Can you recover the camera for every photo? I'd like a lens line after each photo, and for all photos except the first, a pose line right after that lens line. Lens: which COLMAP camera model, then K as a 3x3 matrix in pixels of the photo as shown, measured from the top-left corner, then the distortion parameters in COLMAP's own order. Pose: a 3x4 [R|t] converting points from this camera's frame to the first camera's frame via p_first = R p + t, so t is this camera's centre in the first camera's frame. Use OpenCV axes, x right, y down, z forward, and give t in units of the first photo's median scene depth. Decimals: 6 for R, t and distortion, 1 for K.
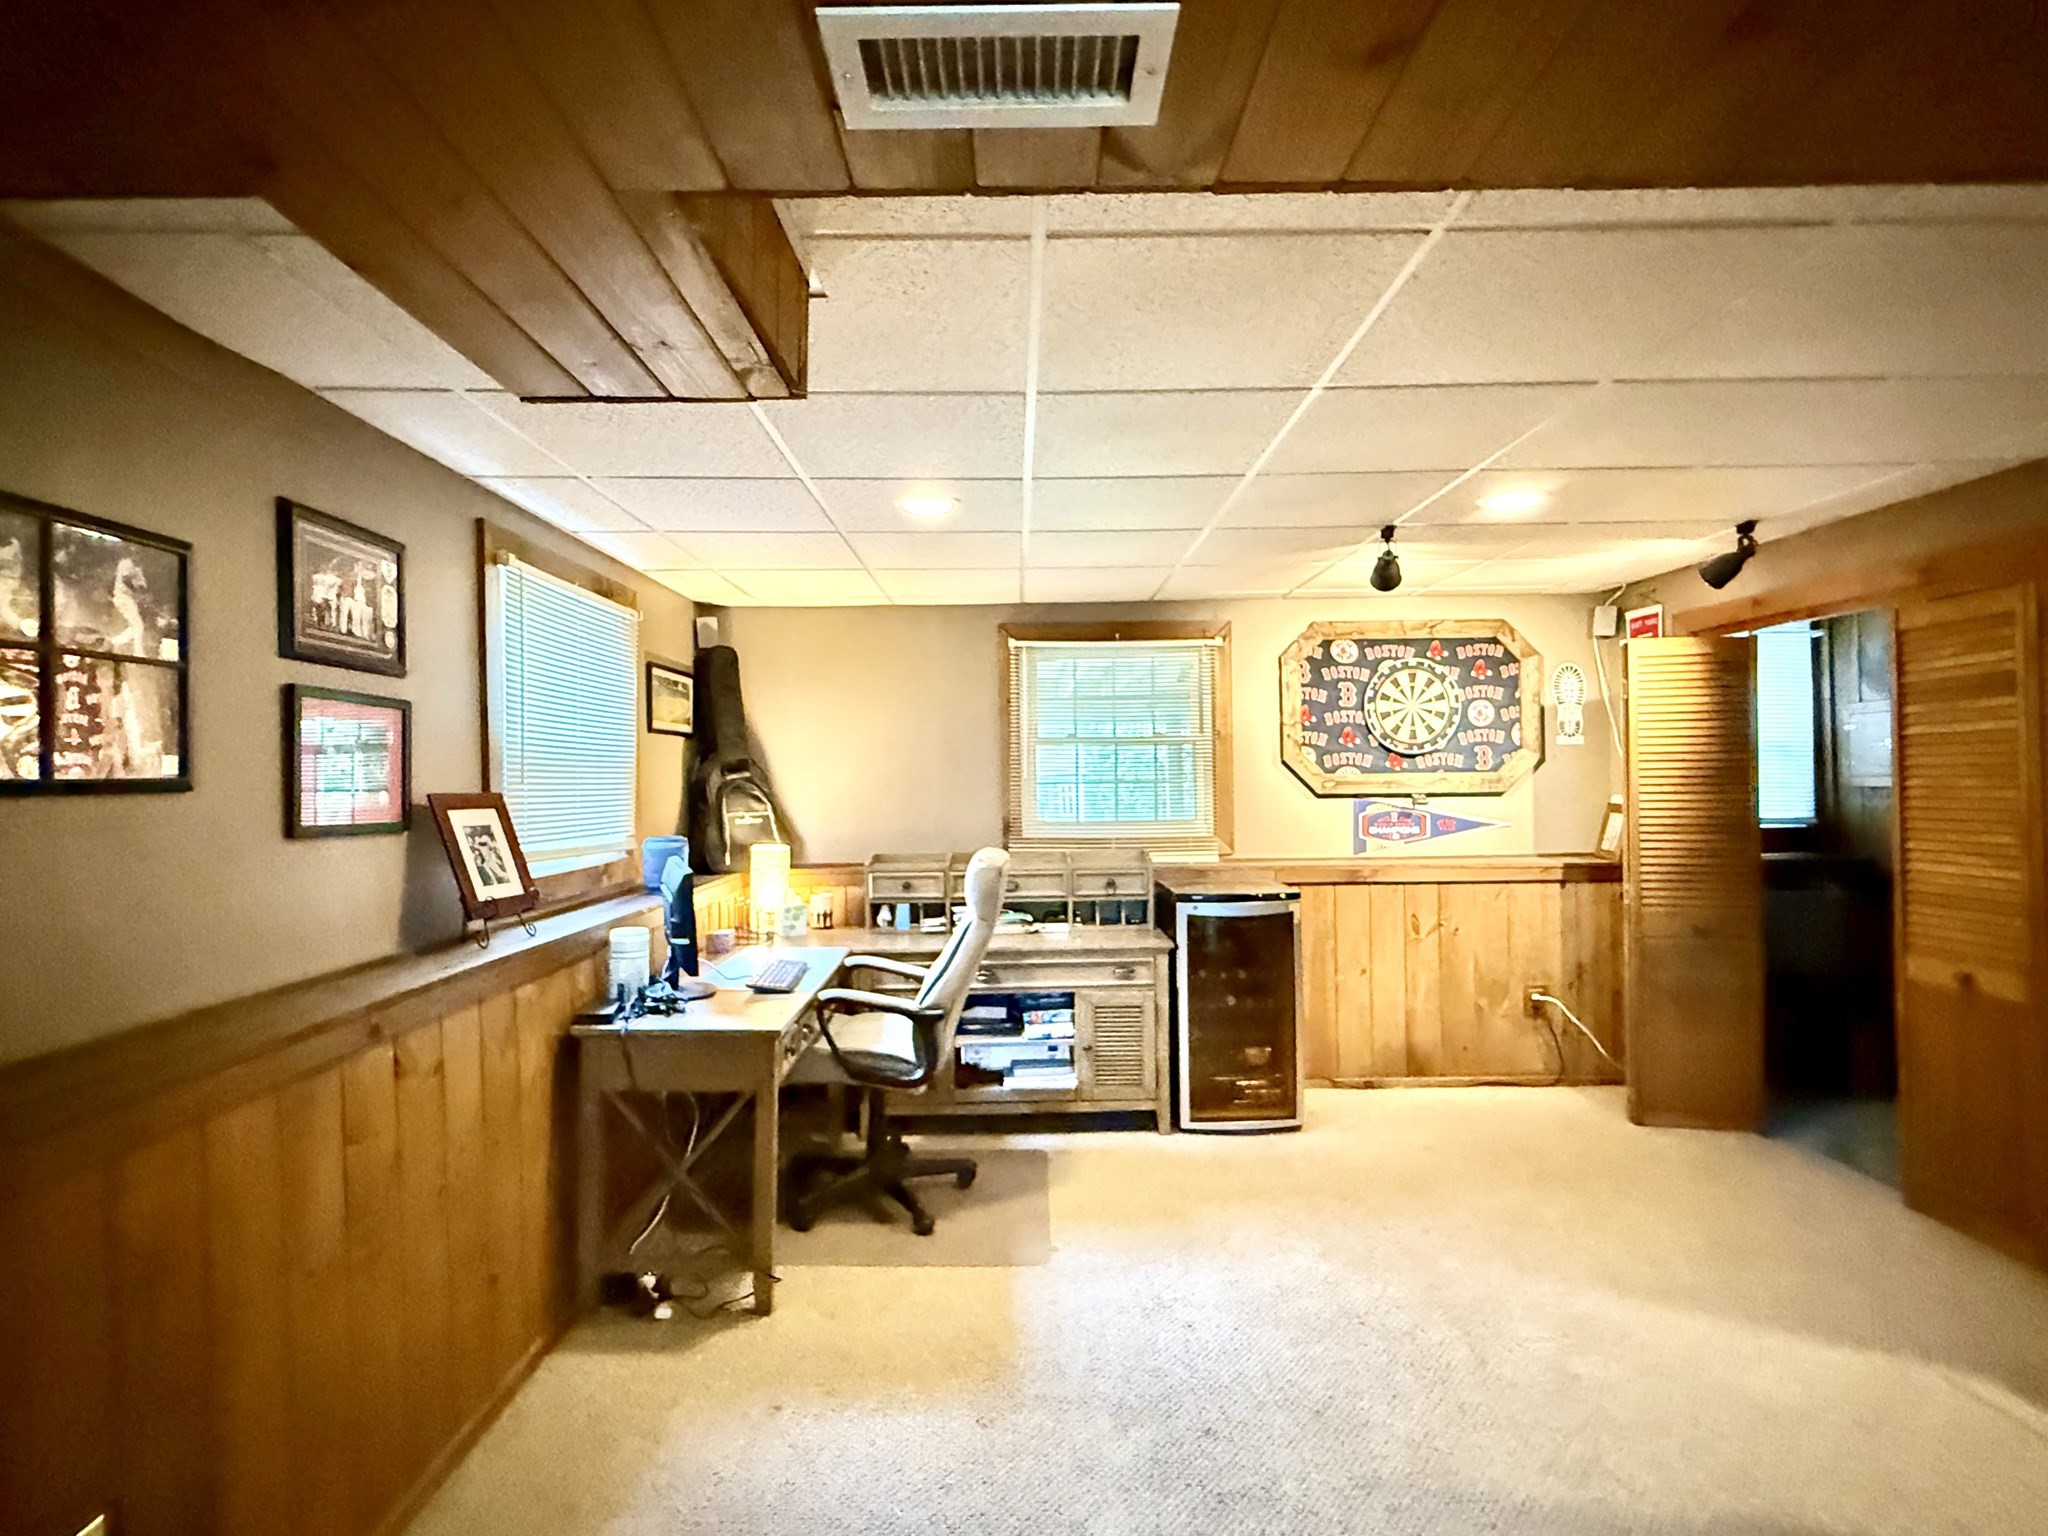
lens RADIAL K [[1007.1, 0, 1025.7], [0, 1007.1, 769.2], [0, 0, 1]] dist [-0.006985, -0.000477]
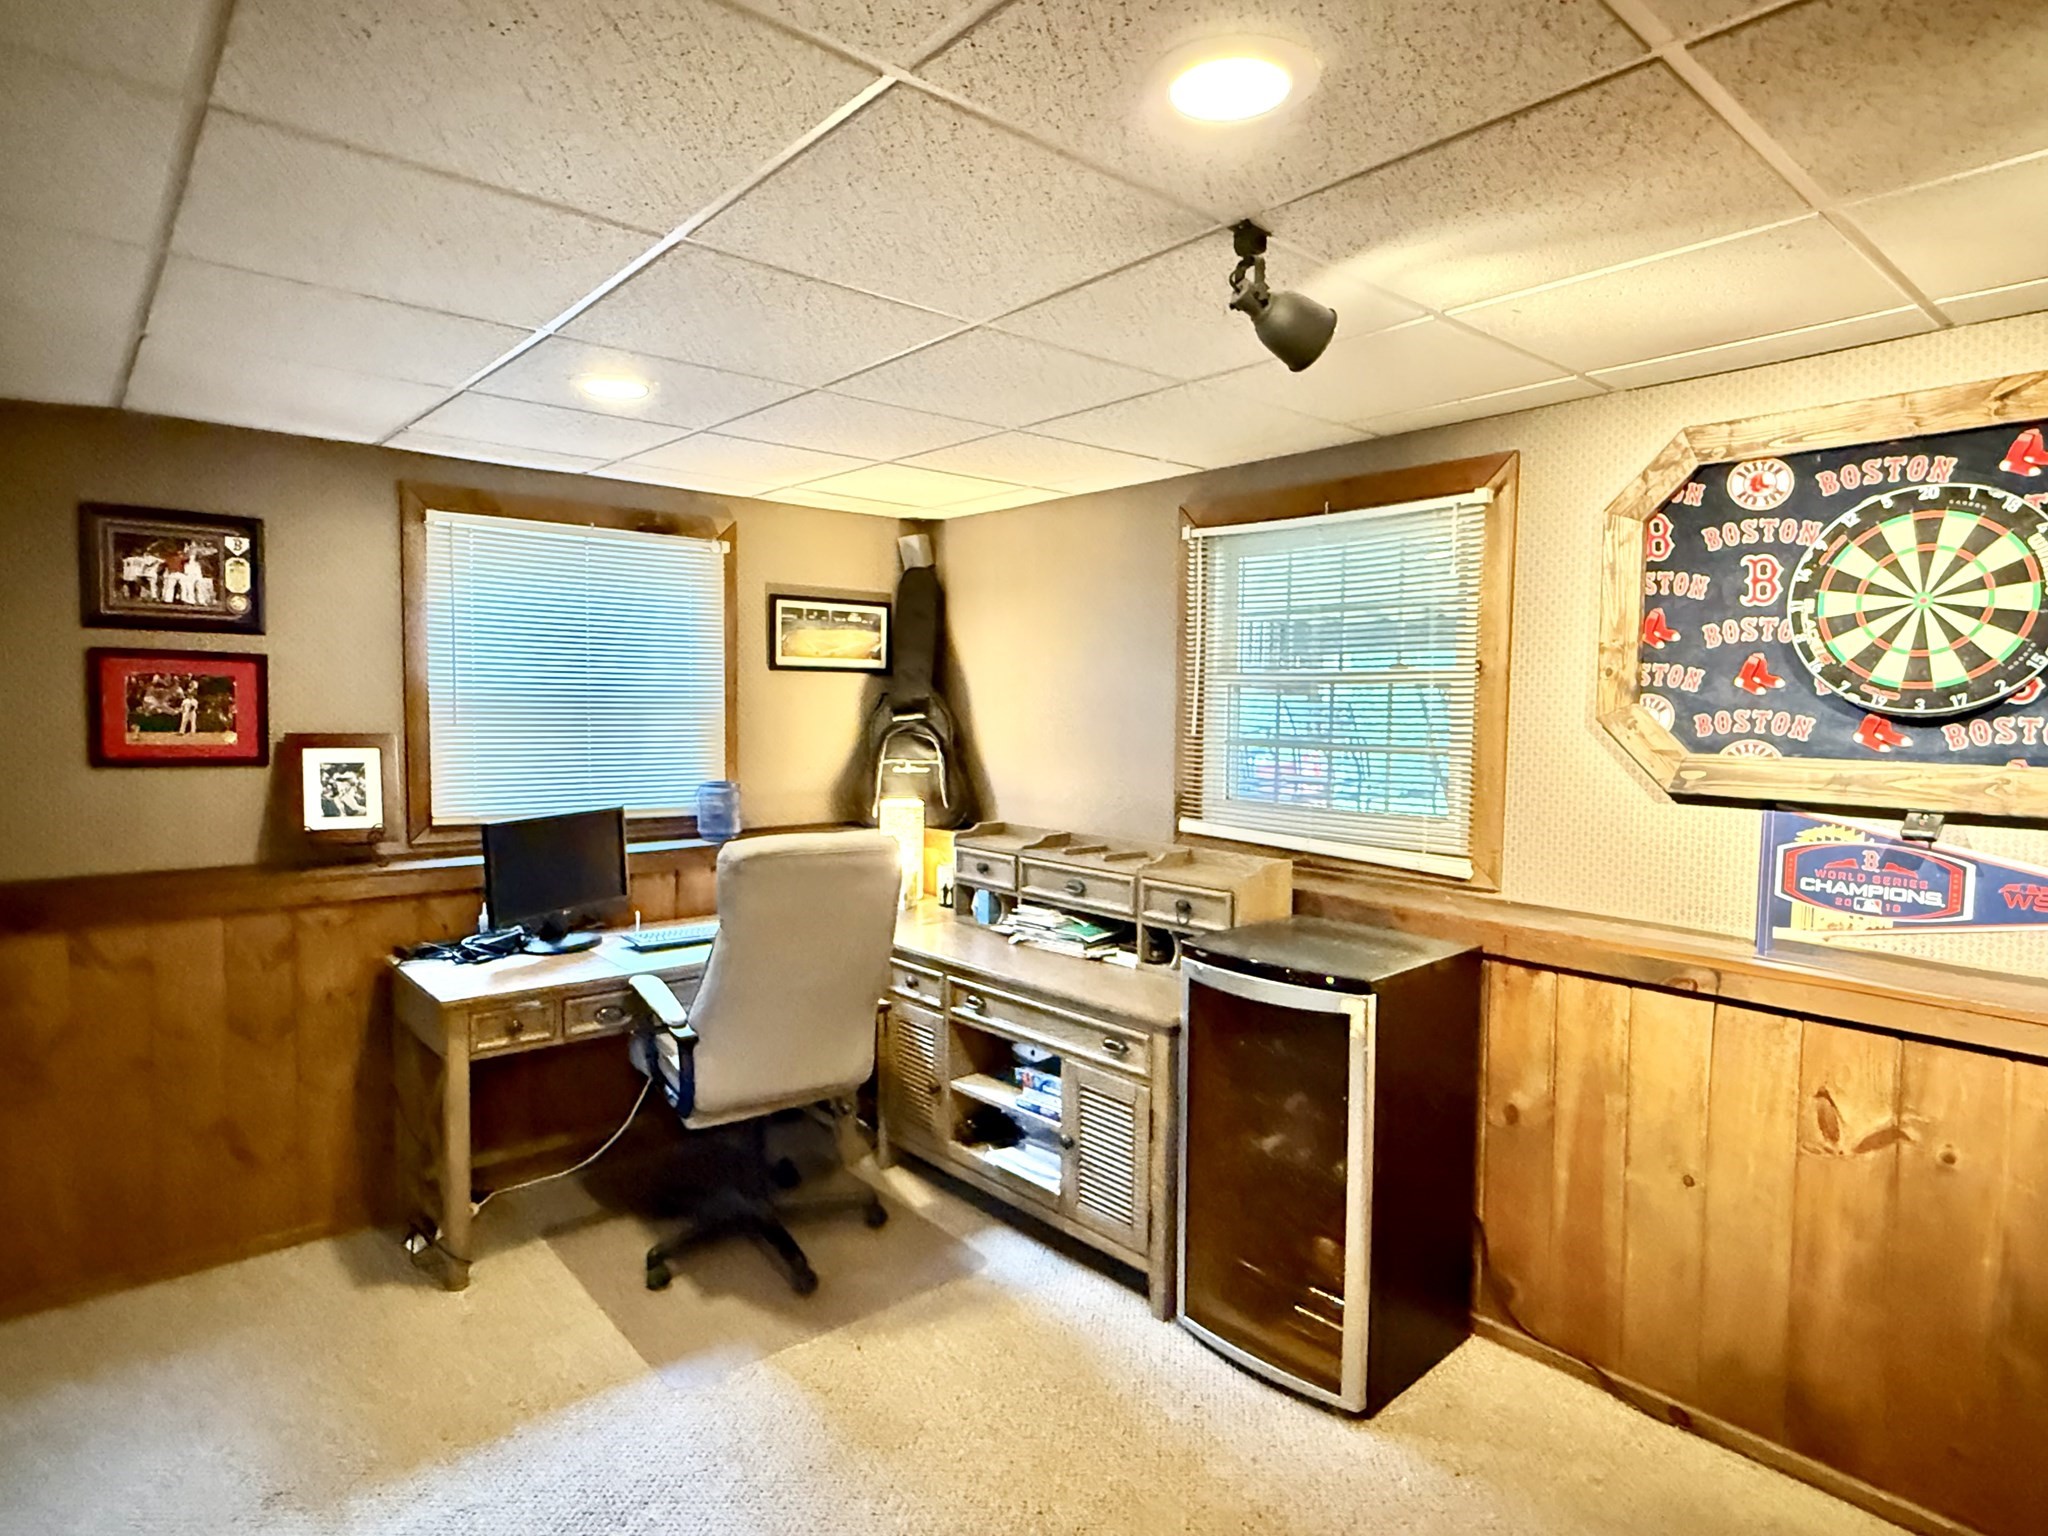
lens RADIAL K [[1131.0, 0, 1024.4], [0, 1131.0, 763.9], [0, 0, 1]] dist [-0.004532, 0.000921]
pose [[0.650573, 0.063578, -0.756777, 0.514026], [-0.013289, 0.997290, 0.072360, -0.025168], [0.759327, -0.037018, 0.649655, 0.429580]]
